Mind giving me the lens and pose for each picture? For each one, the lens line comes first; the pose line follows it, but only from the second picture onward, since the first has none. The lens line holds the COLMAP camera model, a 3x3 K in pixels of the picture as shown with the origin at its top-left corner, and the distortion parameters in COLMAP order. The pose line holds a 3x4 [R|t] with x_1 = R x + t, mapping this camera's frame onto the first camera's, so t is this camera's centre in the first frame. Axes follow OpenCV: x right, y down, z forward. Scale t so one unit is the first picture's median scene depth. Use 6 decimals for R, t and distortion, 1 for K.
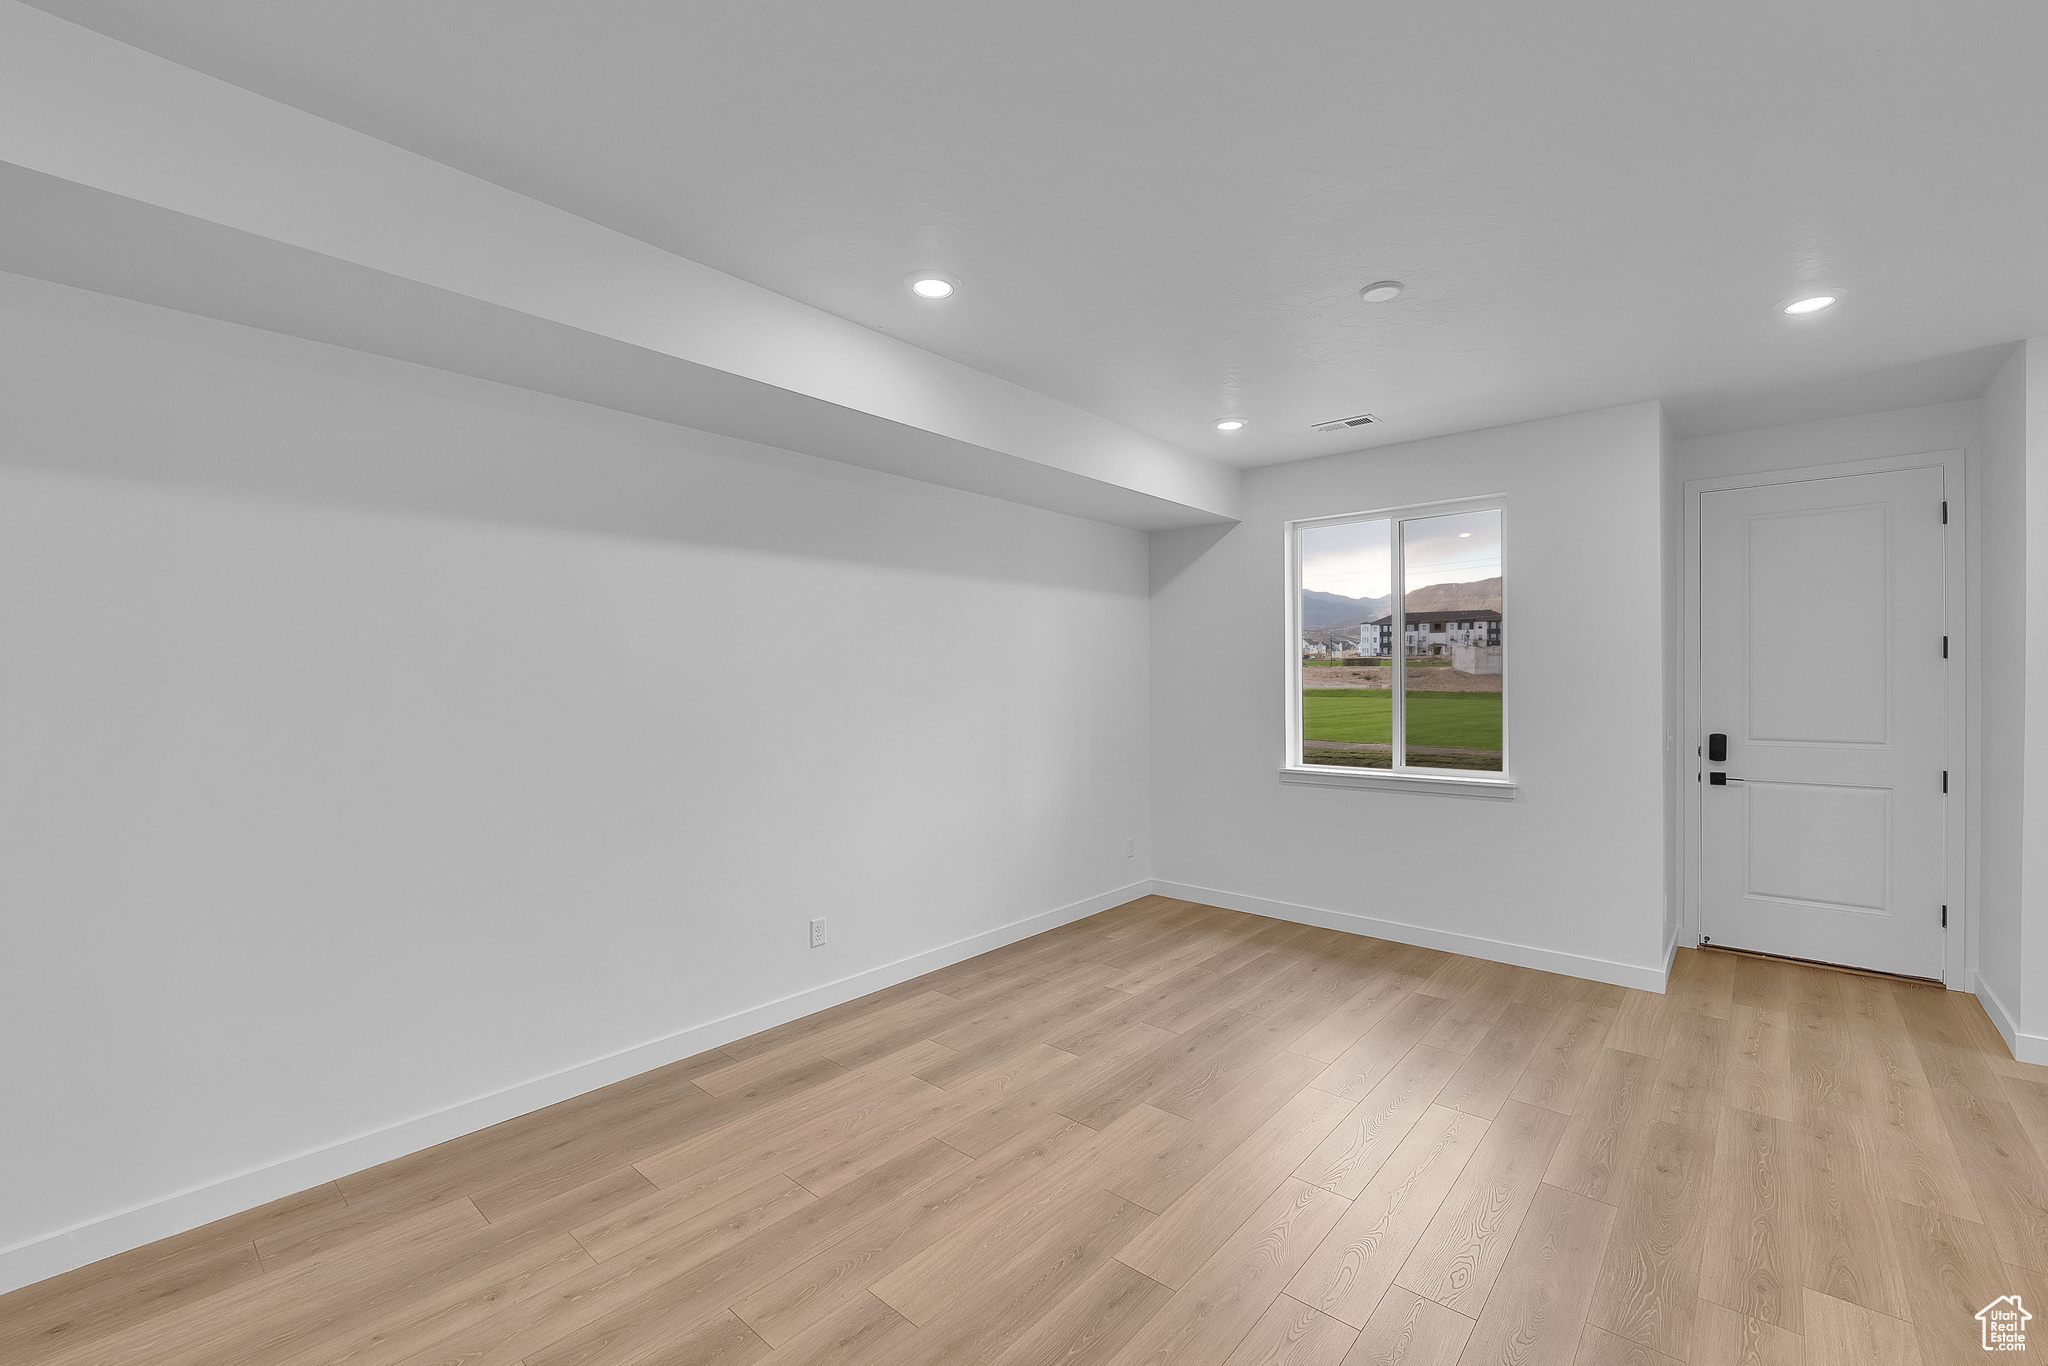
lens RADIAL K [[853.1, 0, 1027.2], [0, 853.1, 677.9], [0, 0, 1]] dist [-0.012163, -0.000272]
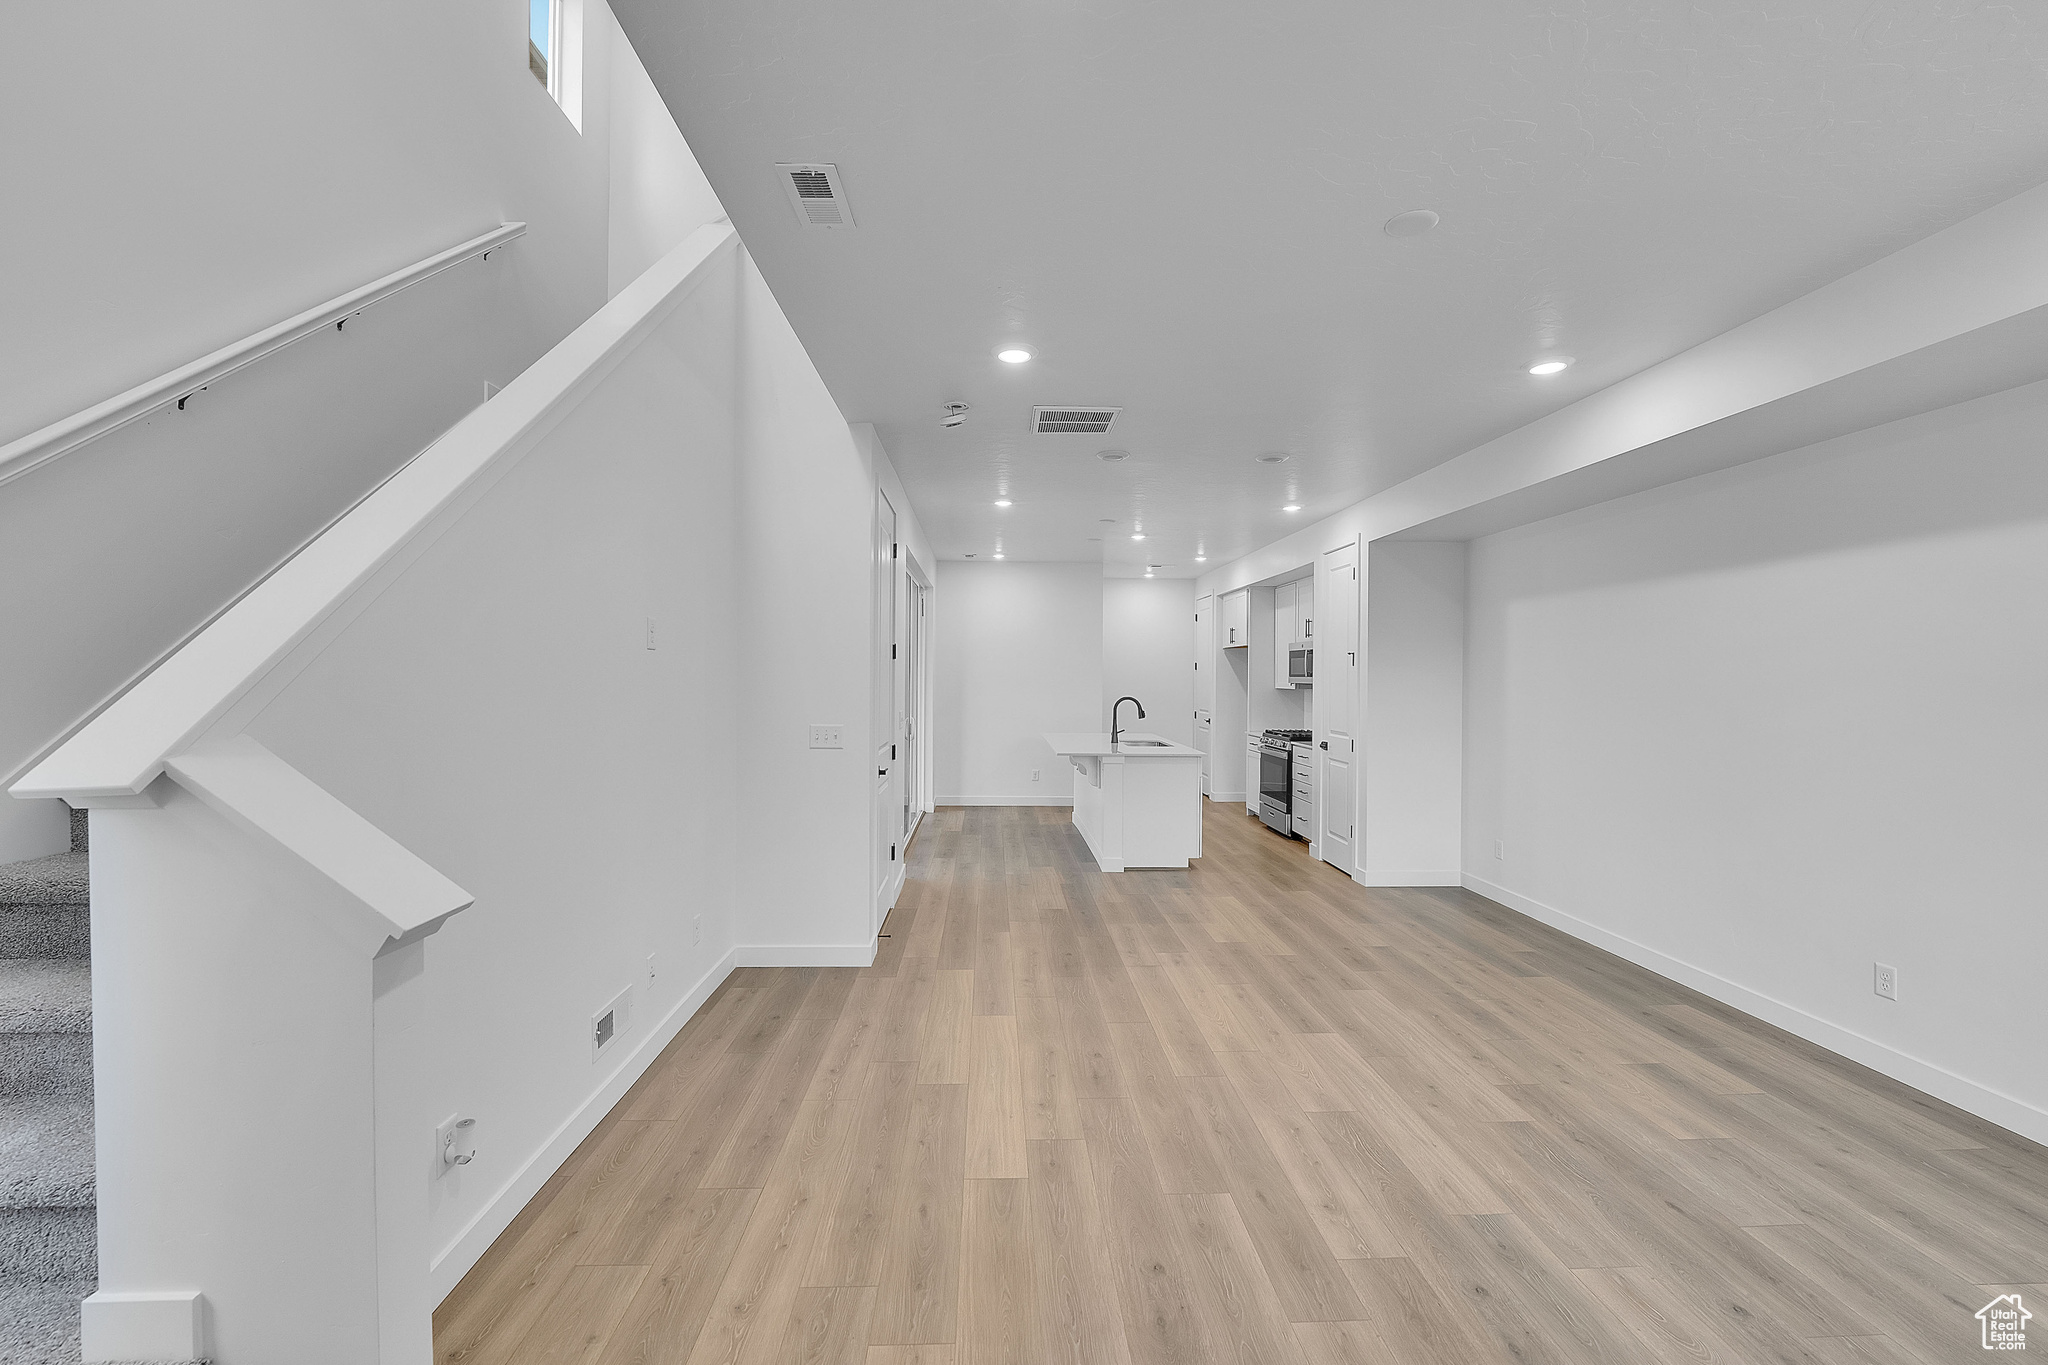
lens RADIAL K [[853.1, 0, 1027.2], [0, 853.1, 677.4], [0, 0, 1]] dist [-0.012163, -0.000272]
pose [[-0.724362, -0.001322, -0.689418, 1.338951], [-0.004816, 0.999983, 0.003142, -0.005459], [0.689403, 0.005596, -0.724357, 1.421602]]
